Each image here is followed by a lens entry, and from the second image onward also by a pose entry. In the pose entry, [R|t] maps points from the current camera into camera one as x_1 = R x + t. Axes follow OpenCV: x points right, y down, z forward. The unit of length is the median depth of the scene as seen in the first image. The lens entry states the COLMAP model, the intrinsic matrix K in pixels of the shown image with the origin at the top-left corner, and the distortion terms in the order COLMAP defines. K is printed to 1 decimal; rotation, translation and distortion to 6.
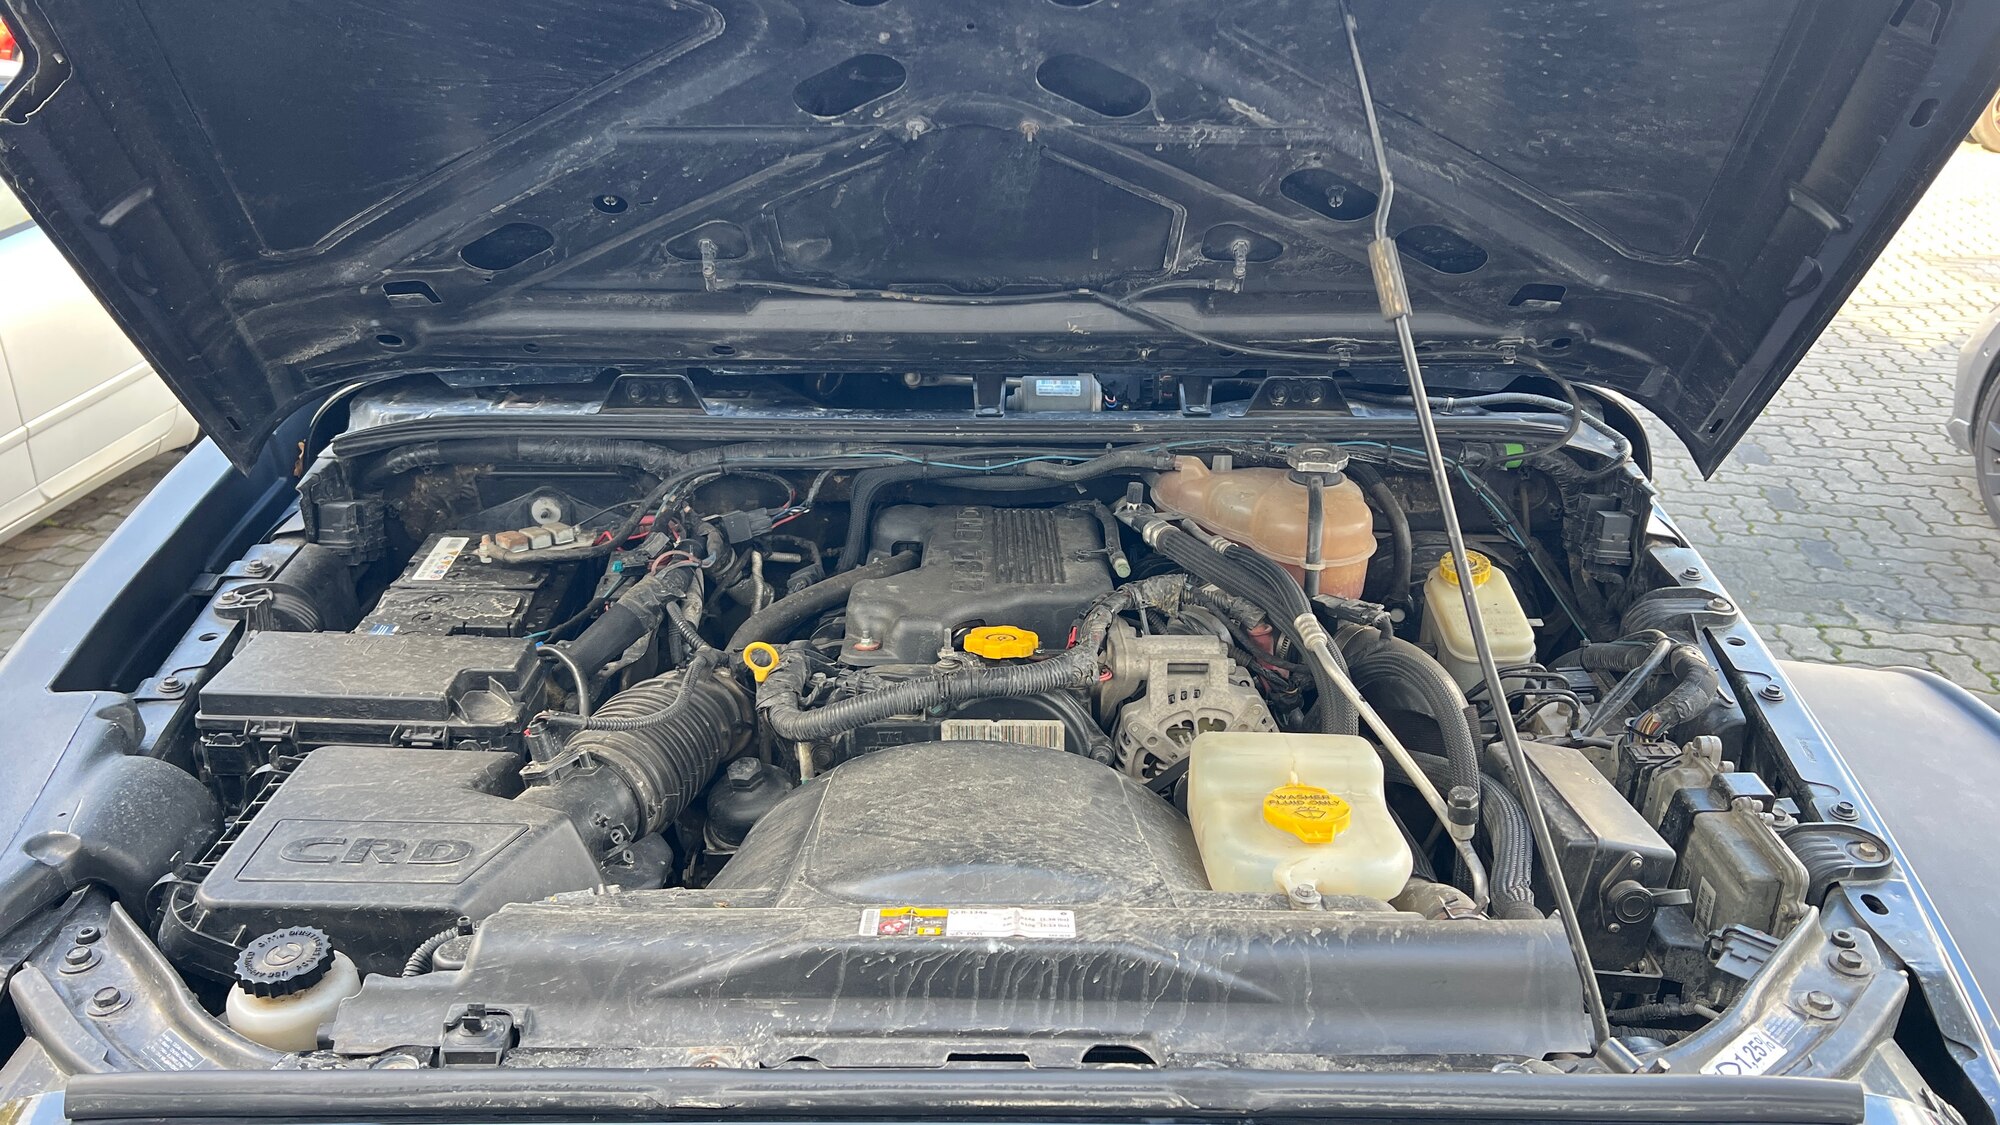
lens RADIAL K [[1538.9, 0, 1002.7], [0, 1538.9, 563.7], [0, 0, 1]] dist [0.023293, -0.033728]
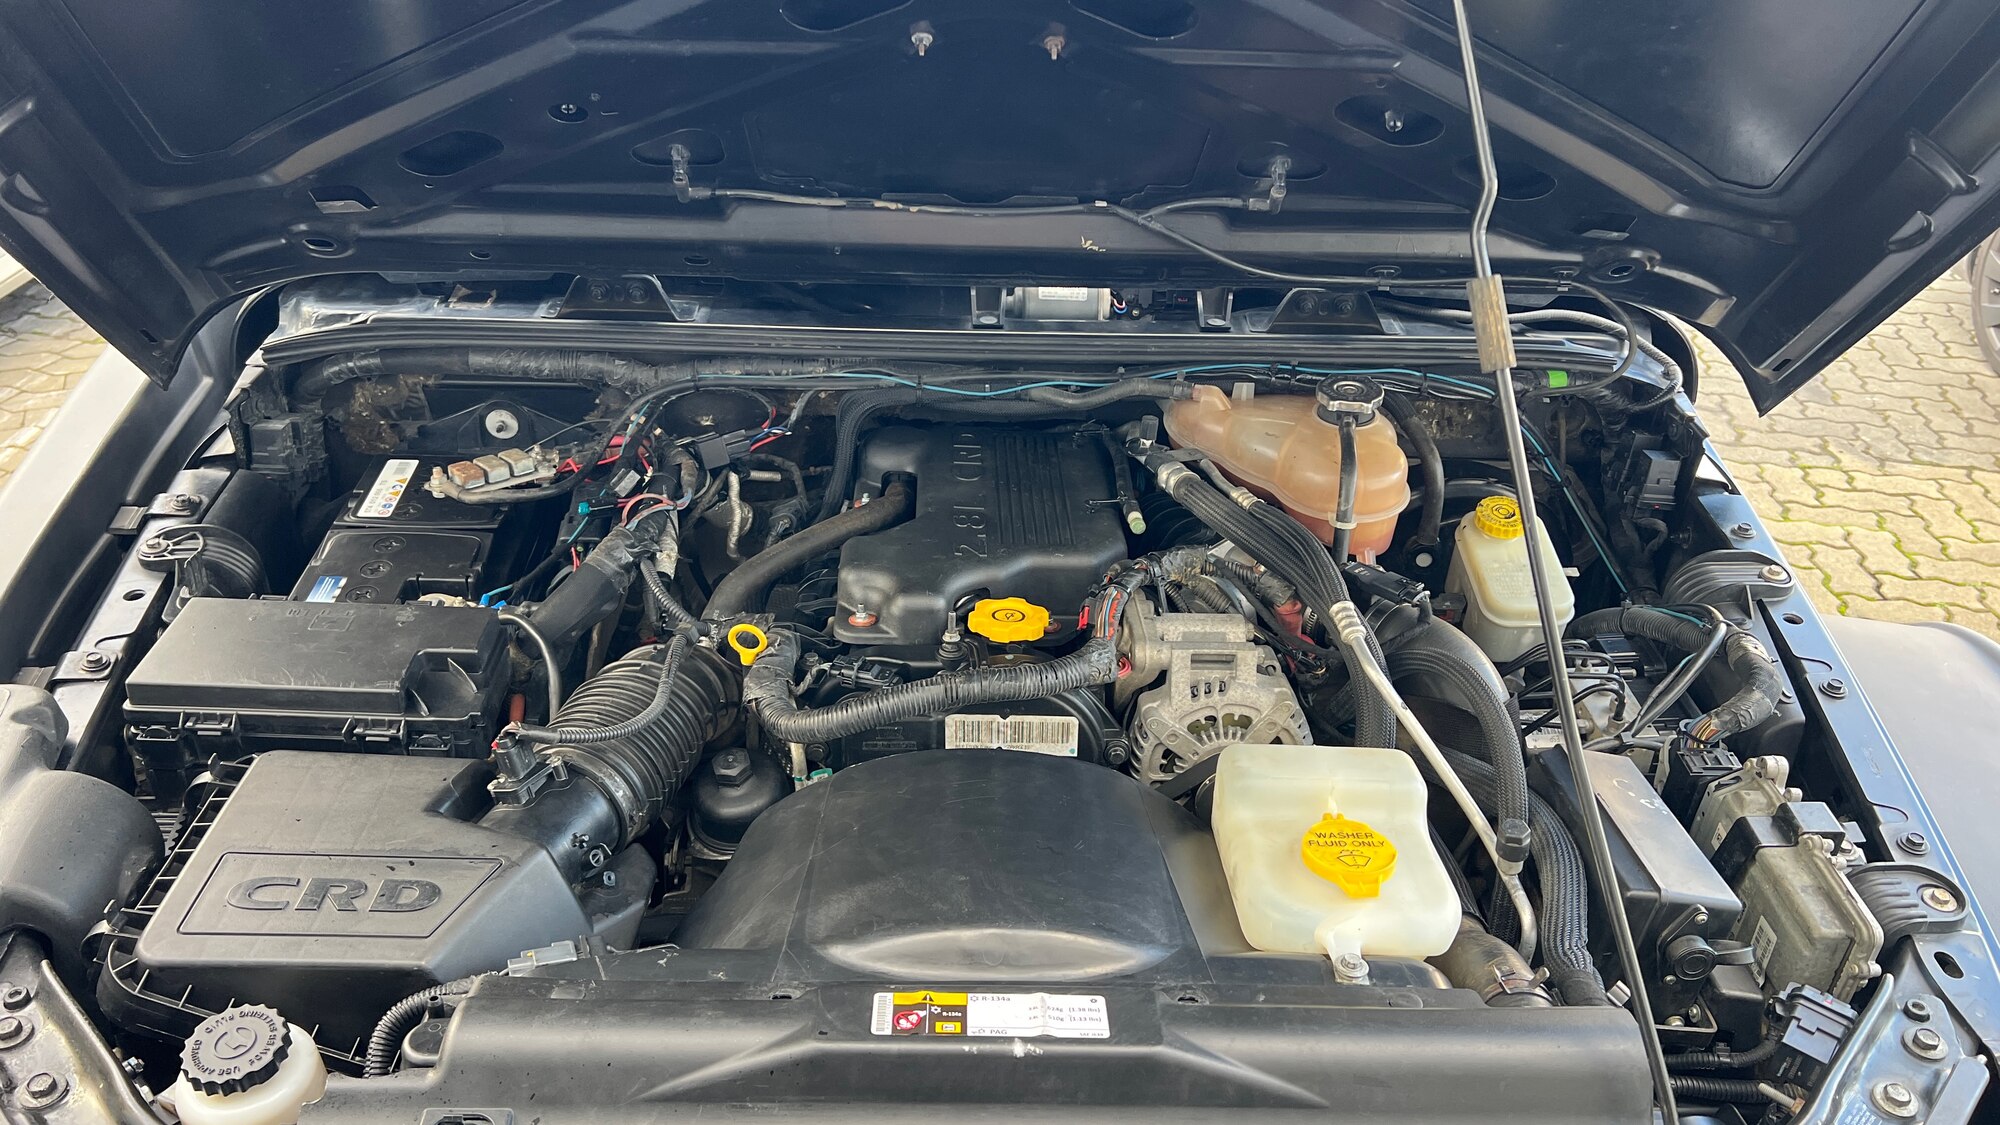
lens RADIAL K [[1538.9, 0, 993.0], [0, 1538.9, 561.6], [0, 0, 1]] dist [0.023293, -0.033728]
pose [[0.999585, 0.013883, 0.025256, -0.034182], [-0.017520, 0.988526, 0.150032, -0.121179], [-0.022883, -0.150413, 0.988358, 0.098021]]
